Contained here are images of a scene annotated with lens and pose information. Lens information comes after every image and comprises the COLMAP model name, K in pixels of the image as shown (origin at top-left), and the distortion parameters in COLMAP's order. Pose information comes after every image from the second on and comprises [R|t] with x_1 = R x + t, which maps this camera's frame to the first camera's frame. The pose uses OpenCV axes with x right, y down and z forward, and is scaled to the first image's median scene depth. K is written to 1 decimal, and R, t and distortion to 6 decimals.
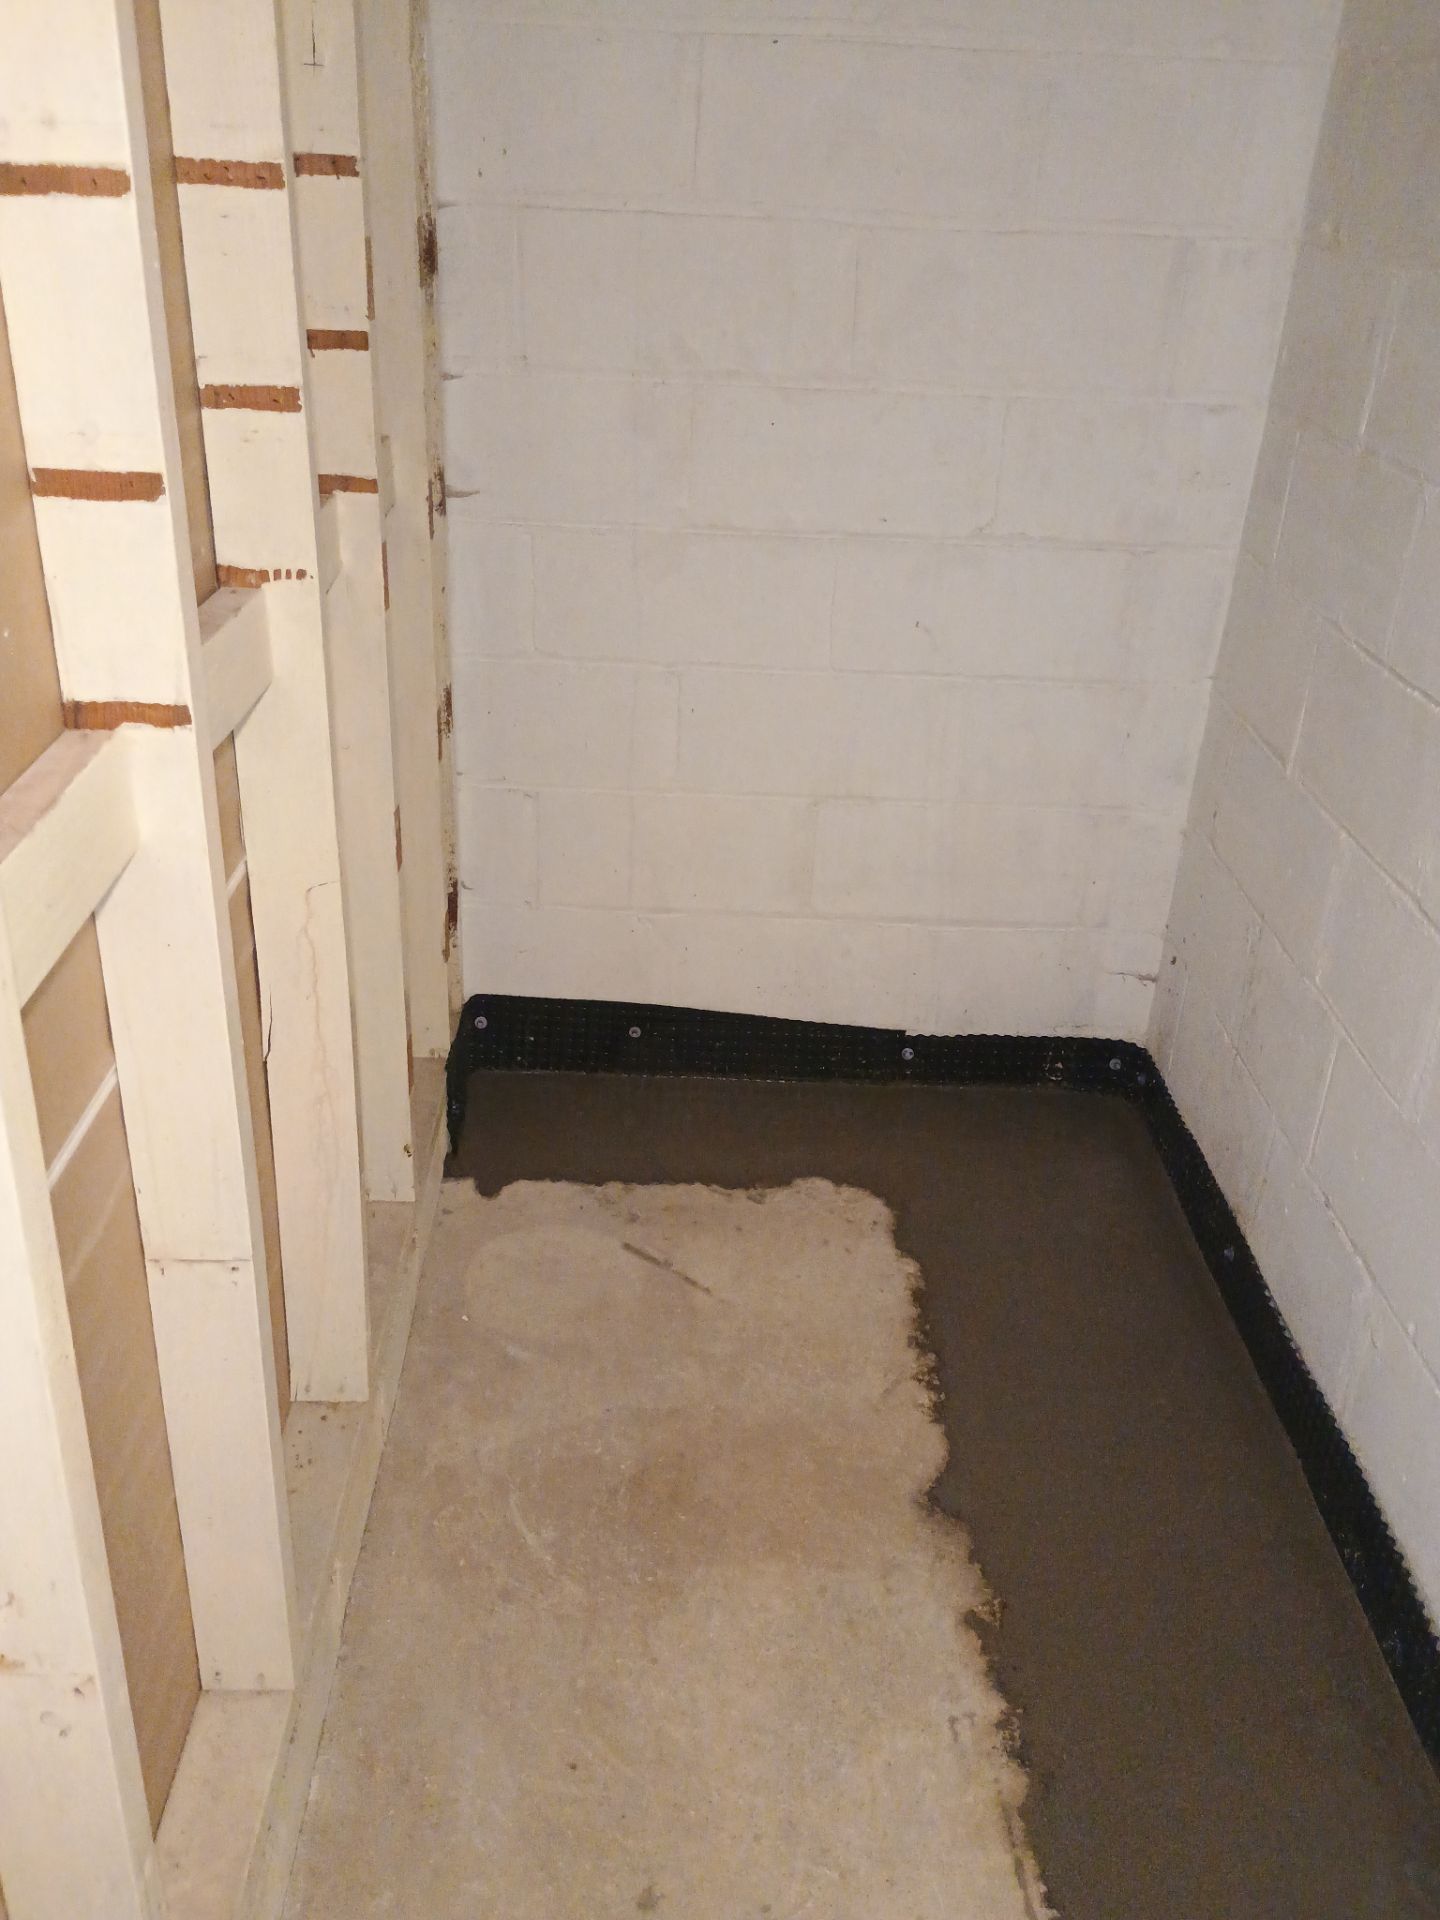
lens RADIAL K [[1666.6, 0, 713.6], [0, 1666.6, 940.6], [0, 0, 1]] dist [0.057158, -0.067480]
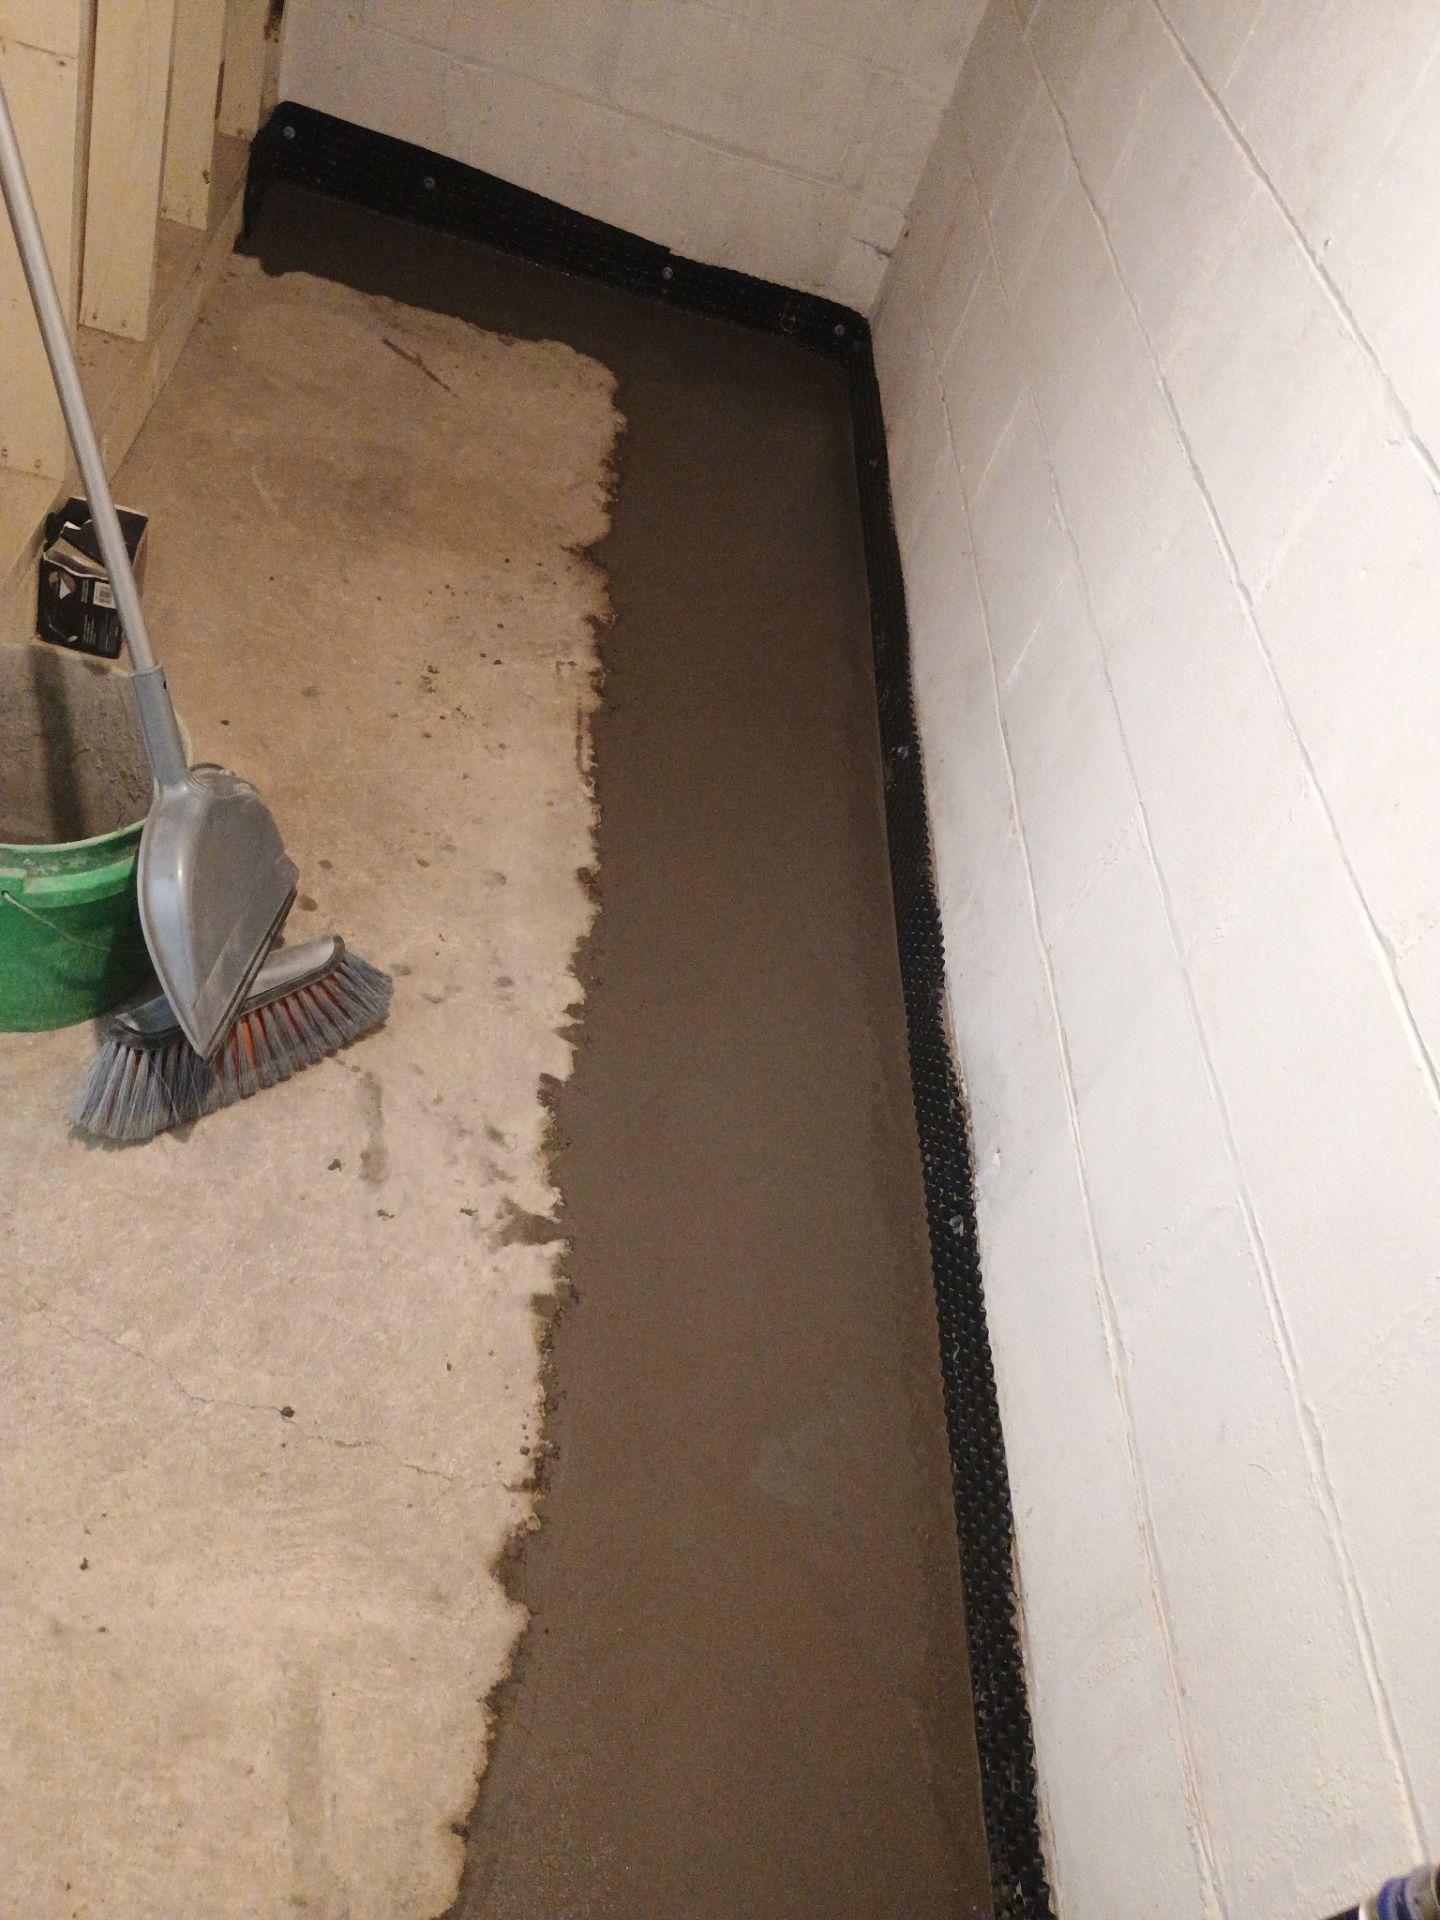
lens RADIAL K [[1666.6, 0, 724.2], [0, 1666.6, 944.7], [0, 0, 1]] dist [0.057158, -0.067480]
pose [[0.966935, 0.196744, 0.162263, 0.074427], [-0.236904, 0.928511, 0.285908, 0.197794], [-0.094412, -0.314895, 0.944419, -0.279929]]
